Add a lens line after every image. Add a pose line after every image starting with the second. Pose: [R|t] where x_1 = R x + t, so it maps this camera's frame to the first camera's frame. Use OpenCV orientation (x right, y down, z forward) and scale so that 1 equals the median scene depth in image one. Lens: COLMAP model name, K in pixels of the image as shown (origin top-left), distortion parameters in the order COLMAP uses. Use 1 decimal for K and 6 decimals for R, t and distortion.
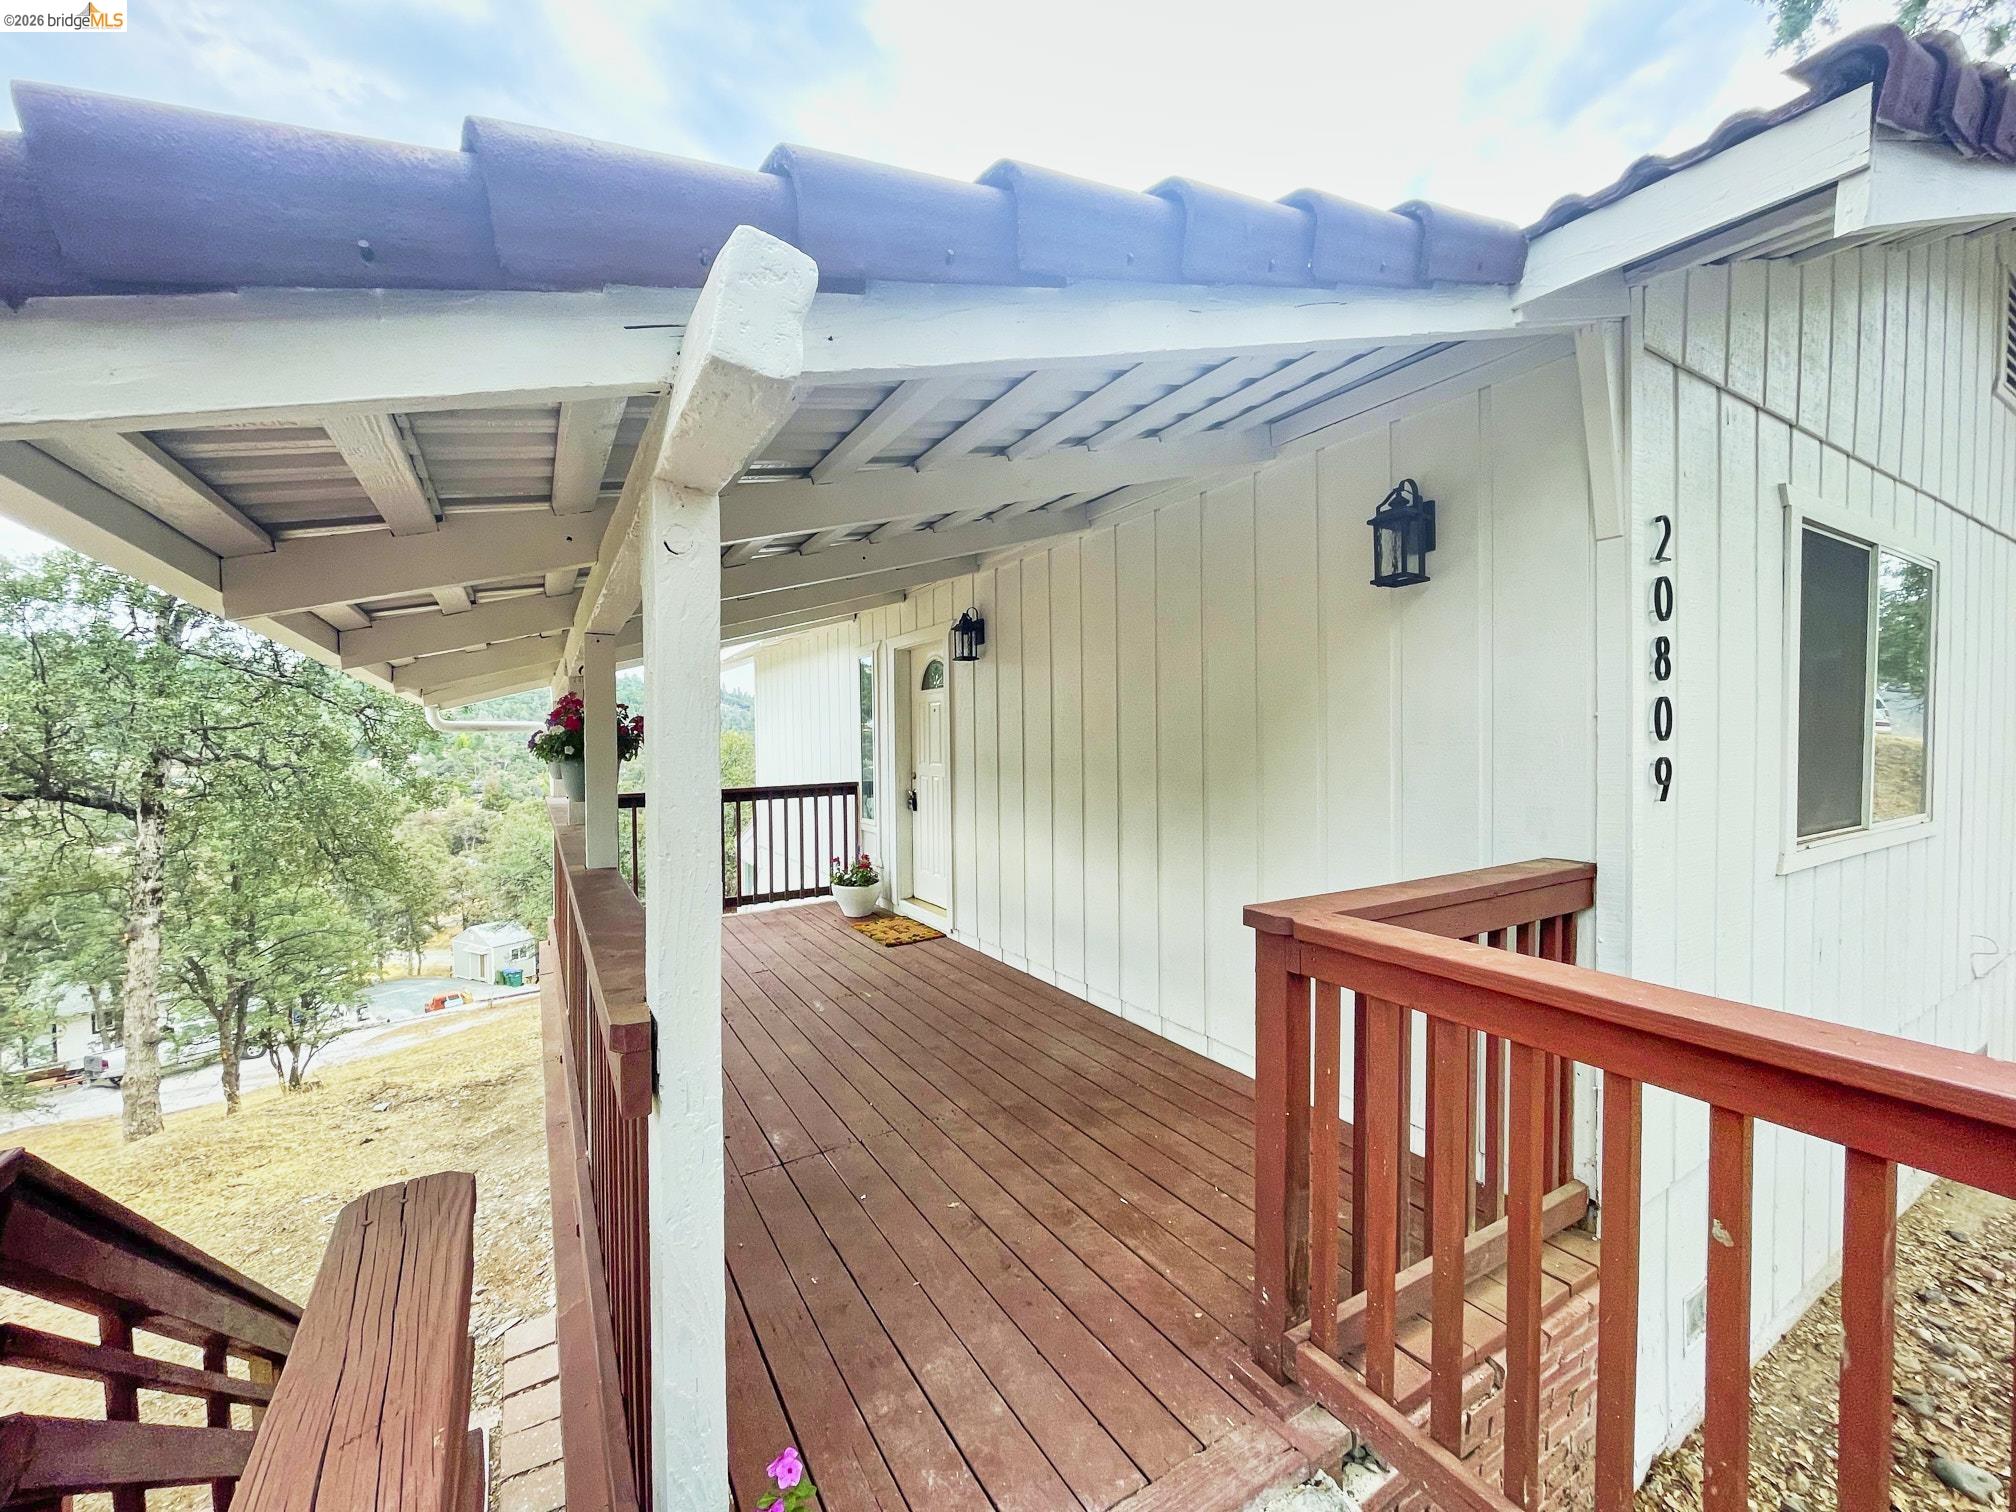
lens RADIAL K [[813.4, 0, 1008.1], [0, 813.4, 760.6], [0, 0, 1]] dist [-0.002684, -0.000335]
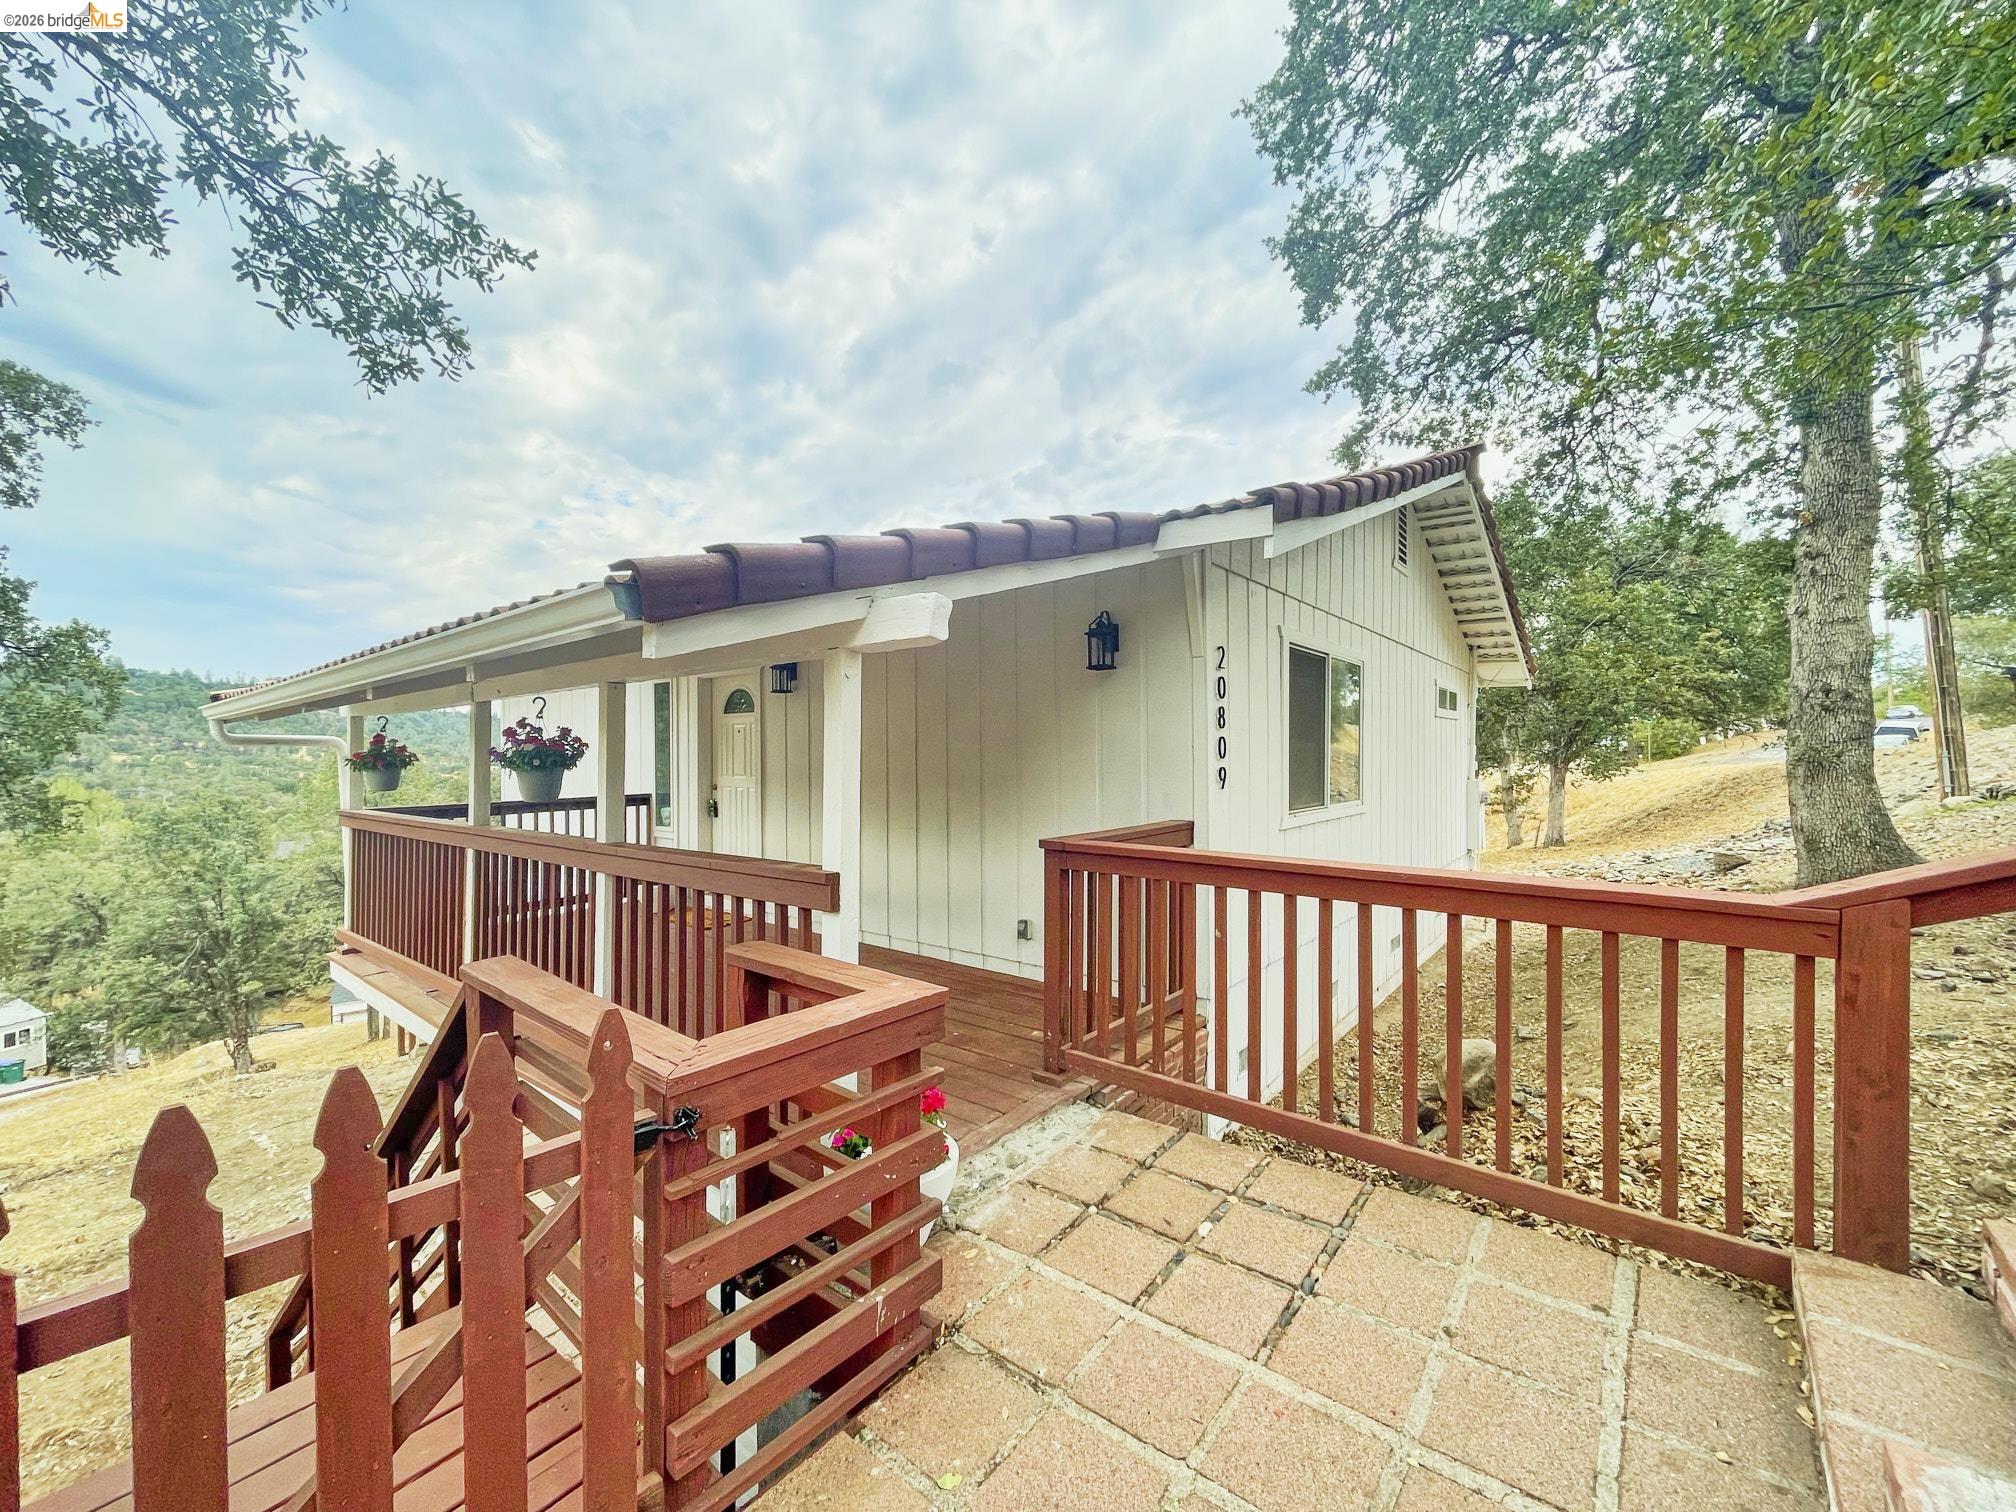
lens RADIAL K [[813.4, 0, 1008.1], [0, 813.4, 760.6], [0, 0, 1]] dist [-0.002684, -0.000335]
pose [[0.935126, 0.004623, 0.354286, -0.341567], [0.003298, 0.999758, -0.021750, 0.019052], [-0.354301, 0.021507, 0.934884, -0.592369]]
